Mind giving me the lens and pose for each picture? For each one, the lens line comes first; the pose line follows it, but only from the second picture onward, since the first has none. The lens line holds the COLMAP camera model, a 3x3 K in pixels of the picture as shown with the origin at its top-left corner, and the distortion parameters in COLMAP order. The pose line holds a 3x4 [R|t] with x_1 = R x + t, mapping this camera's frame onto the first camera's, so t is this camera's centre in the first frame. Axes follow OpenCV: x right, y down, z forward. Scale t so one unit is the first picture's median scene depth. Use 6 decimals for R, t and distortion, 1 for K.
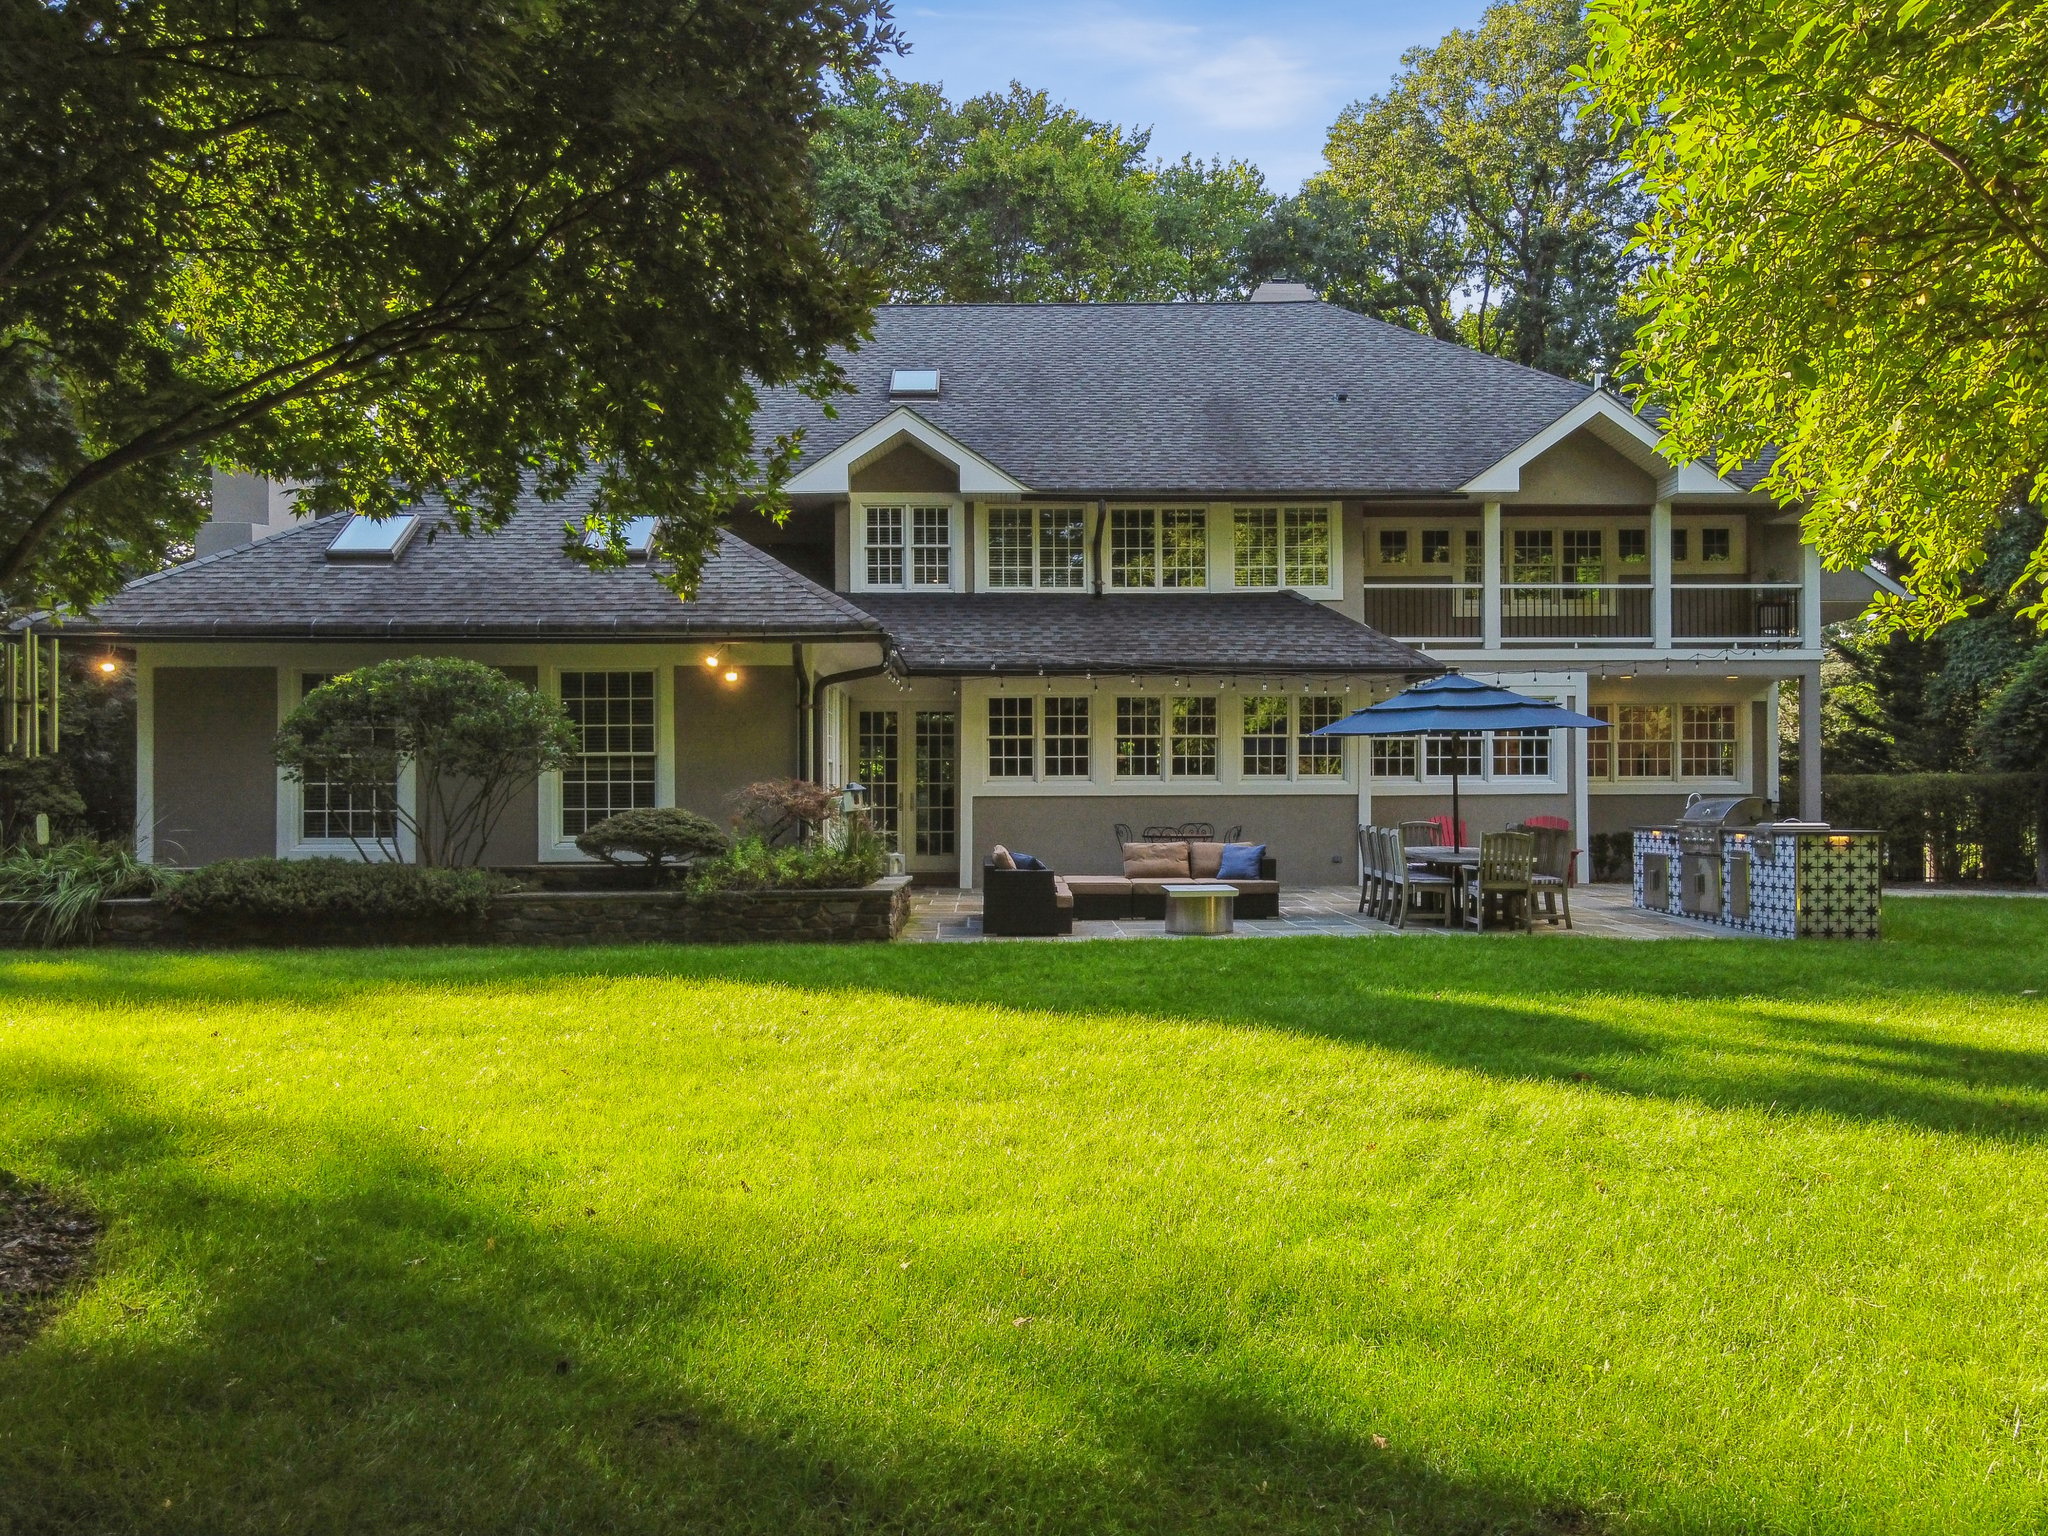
lens RADIAL K [[1617.9, 0, 1039.0], [0, 1617.9, 787.0], [0, 0, 1]] dist [-0.001950, 0.007081]
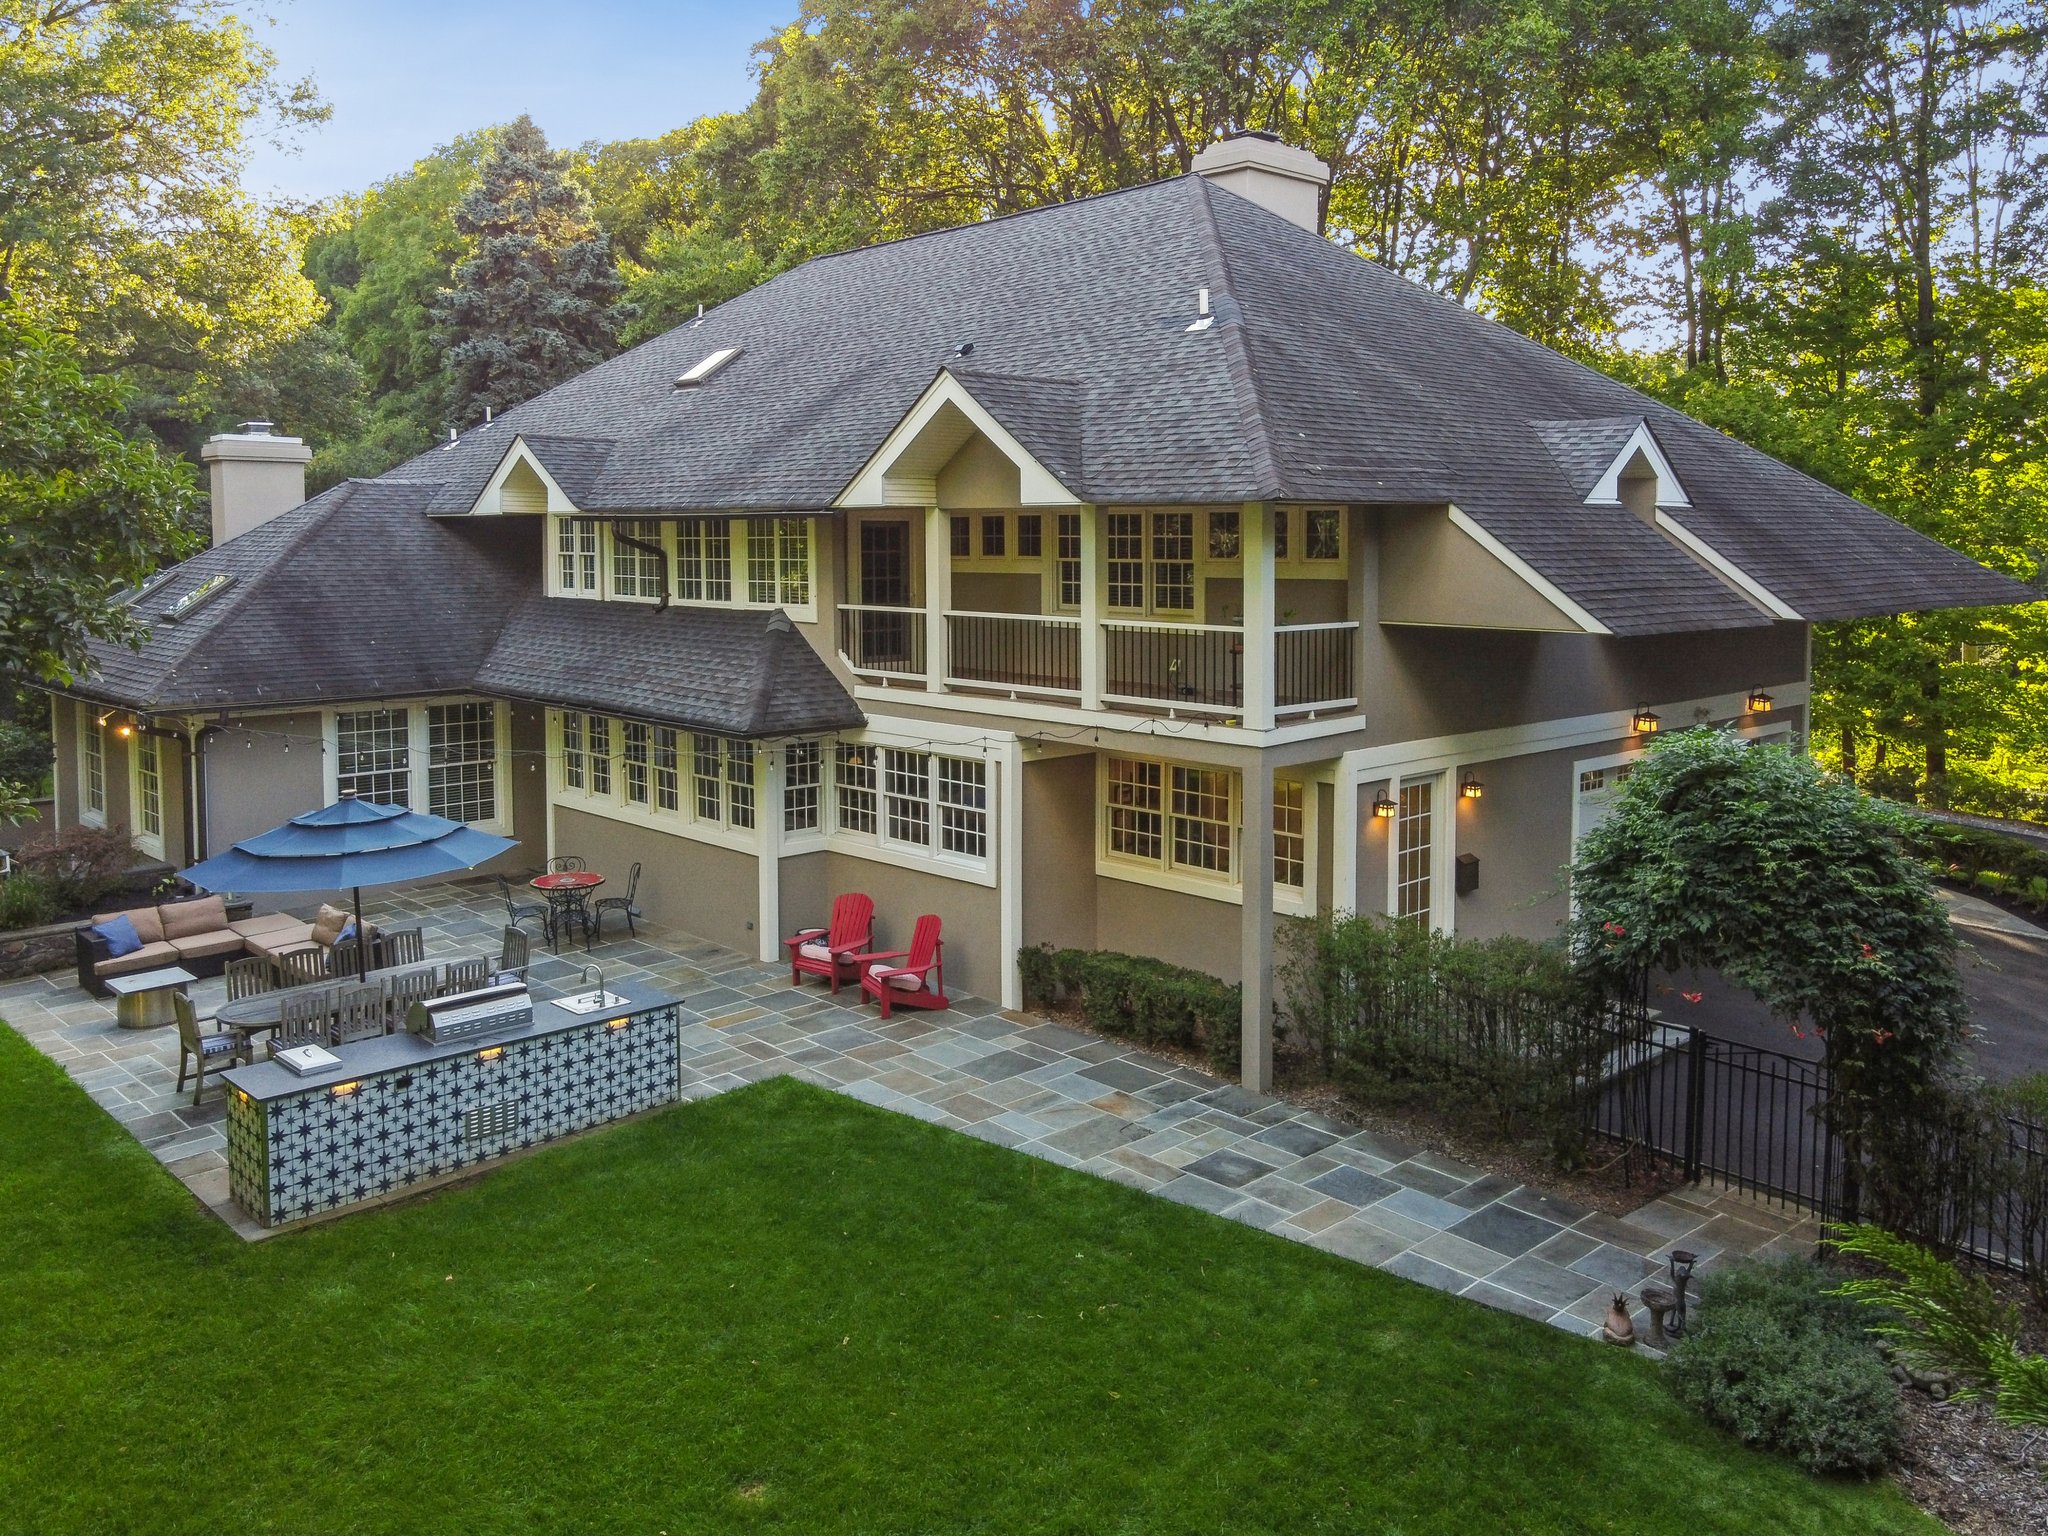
lens RADIAL K [[1617.9, 0, 1020.1], [0, 1617.9, 746.1], [0, 0, 1]] dist [-0.001950, 0.007081]
pose [[0.673061, 0.101184, -0.732633, 0.904624], [0.005589, 0.989873, 0.141846, -0.173226], [0.739566, -0.099566, 0.665679, 0.498789]]
